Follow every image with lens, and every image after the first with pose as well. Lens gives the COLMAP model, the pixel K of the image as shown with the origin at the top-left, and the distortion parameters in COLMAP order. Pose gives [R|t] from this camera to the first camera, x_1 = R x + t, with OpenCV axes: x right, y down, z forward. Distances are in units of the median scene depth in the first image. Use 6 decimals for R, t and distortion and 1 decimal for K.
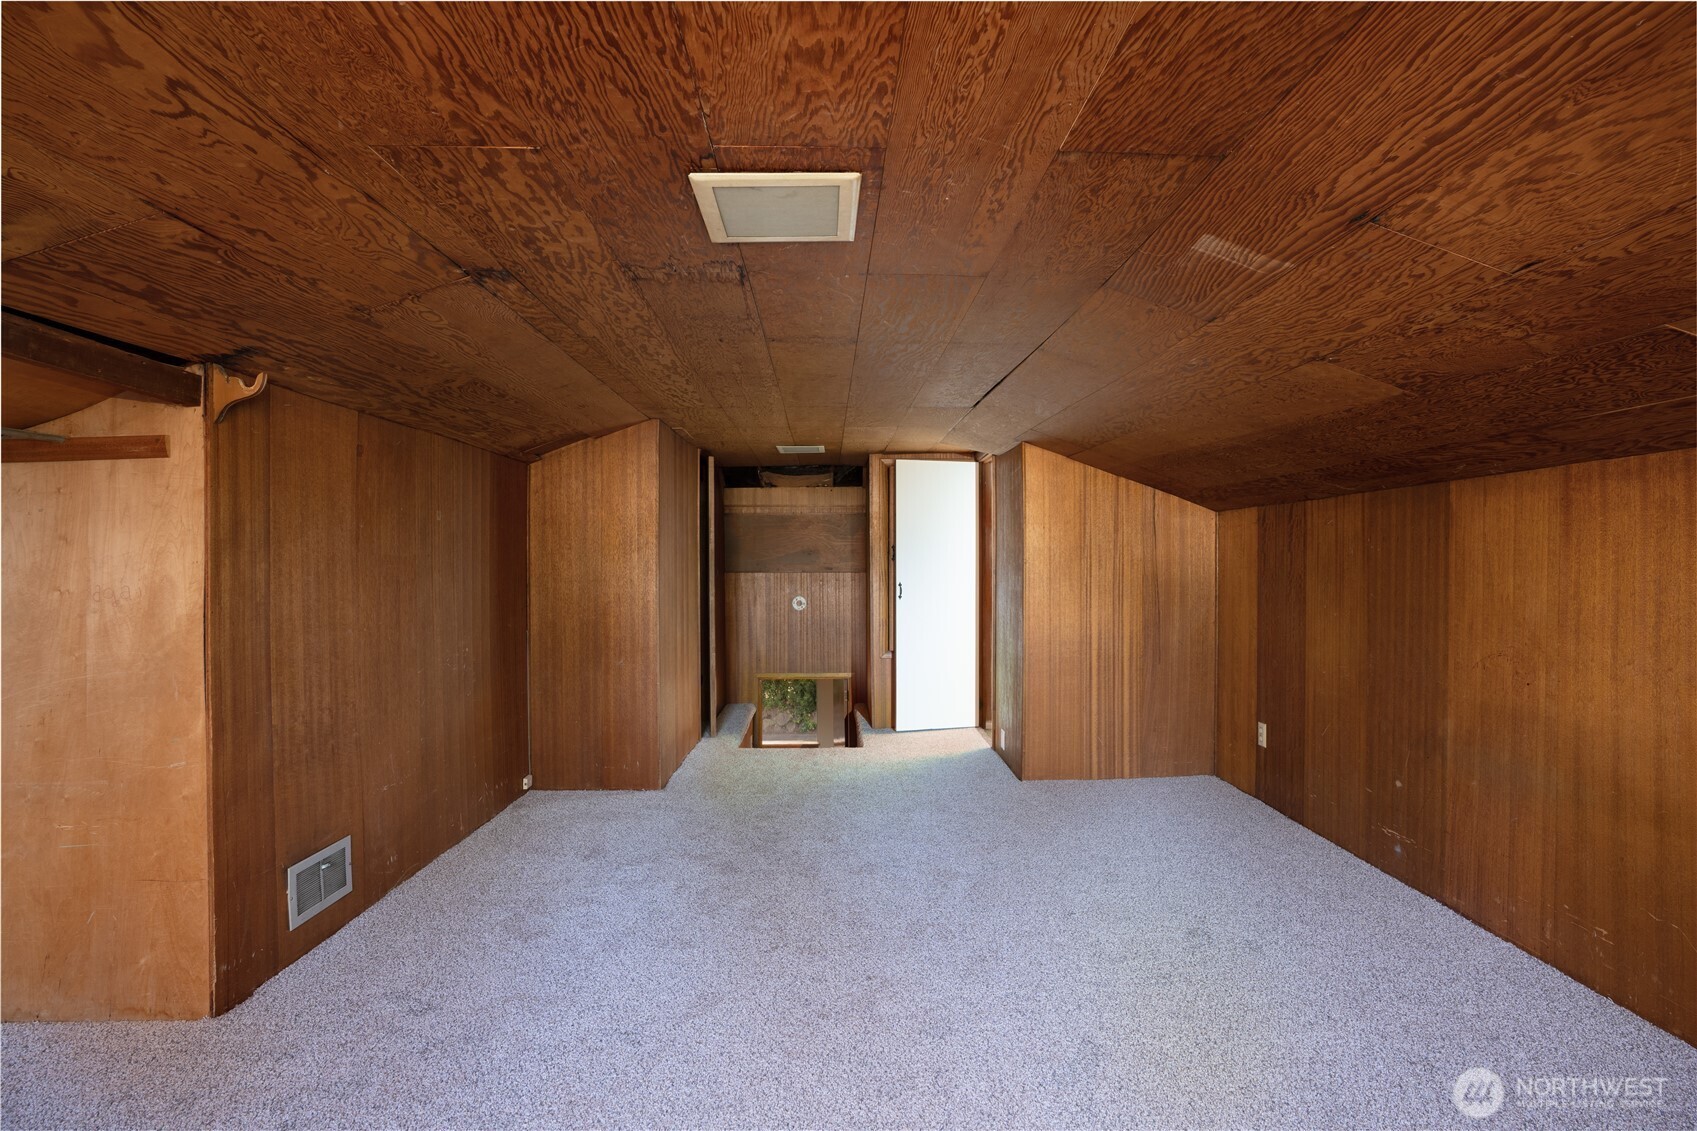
lens RADIAL K [[782.6, 0, 852.4], [0, 782.6, 555.1], [0, 0, 1]] dist [-0.072318, 0.028836]
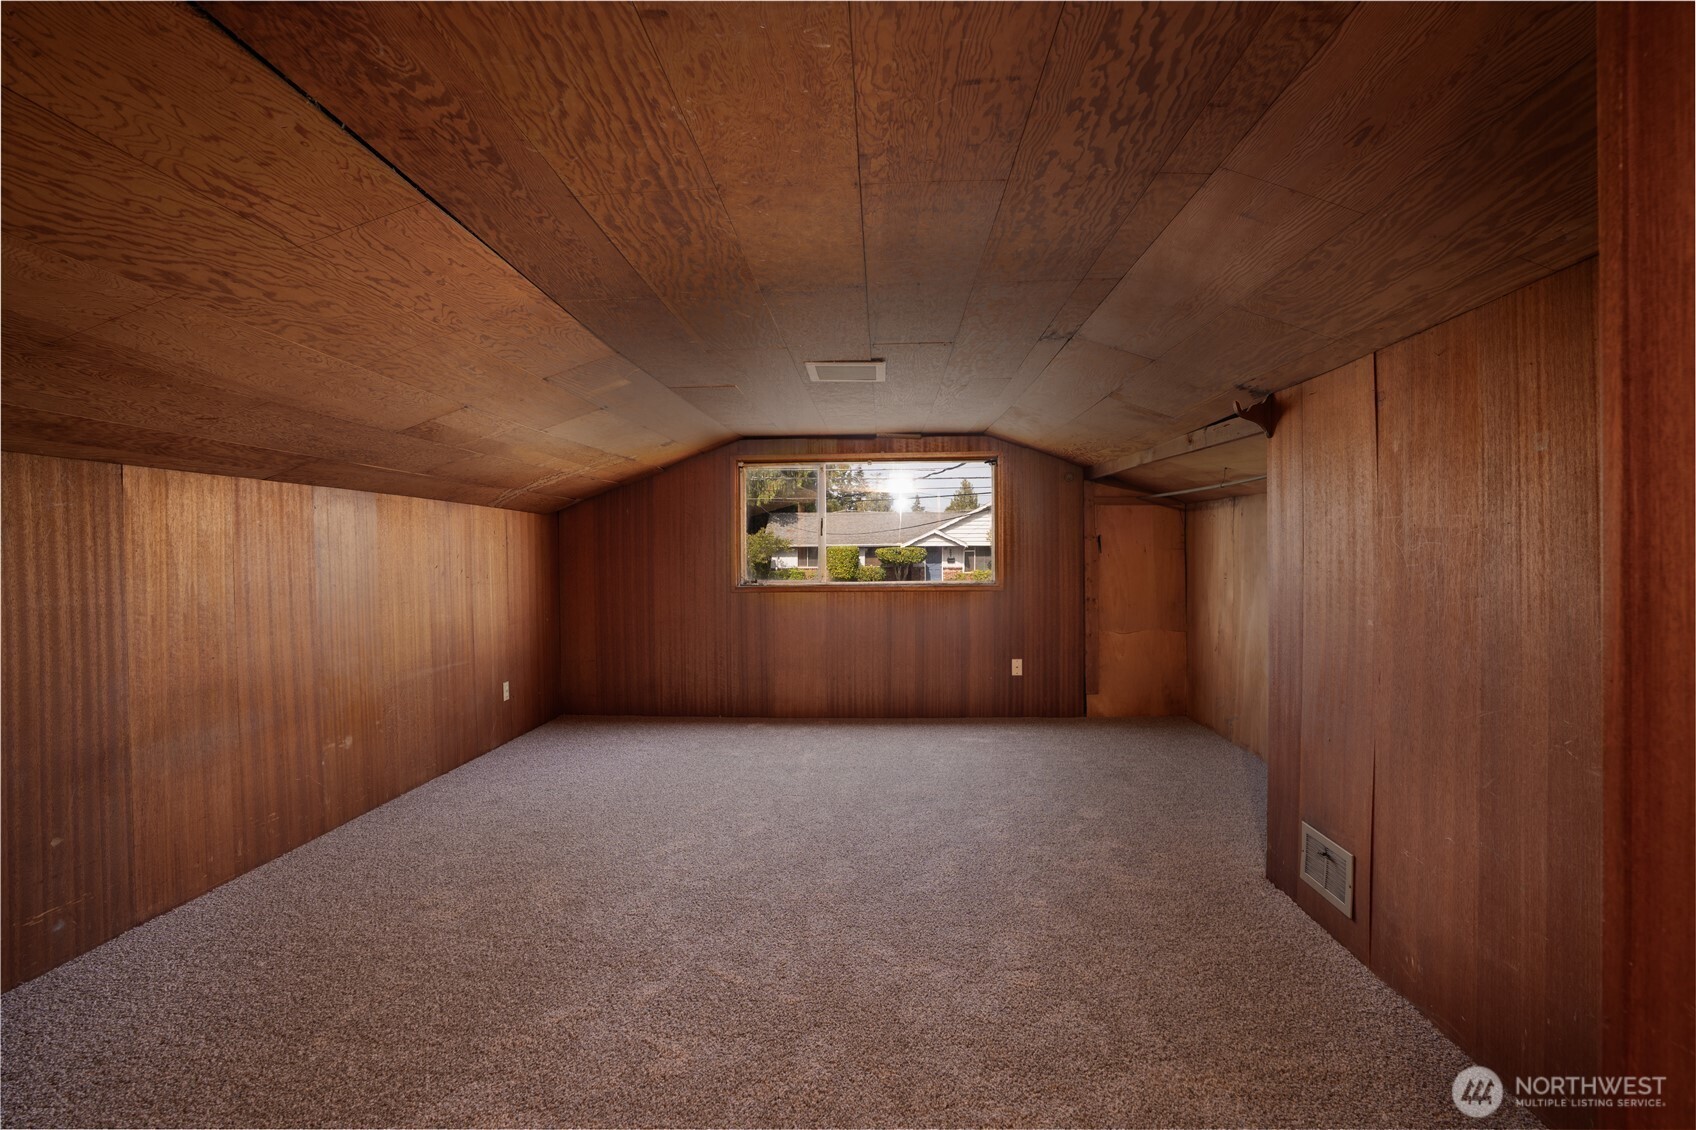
lens RADIAL K [[782.2, 0, 851.9], [0, 782.2, 554.6], [0, 0, 1]] dist [-0.072318, 0.028836]
pose [[-0.996922, 0.010033, 0.077758, -0.165319], [0.009750, 0.999944, -0.004008, 0.024316], [-0.077793, -0.003238, -0.996964, 1.939597]]
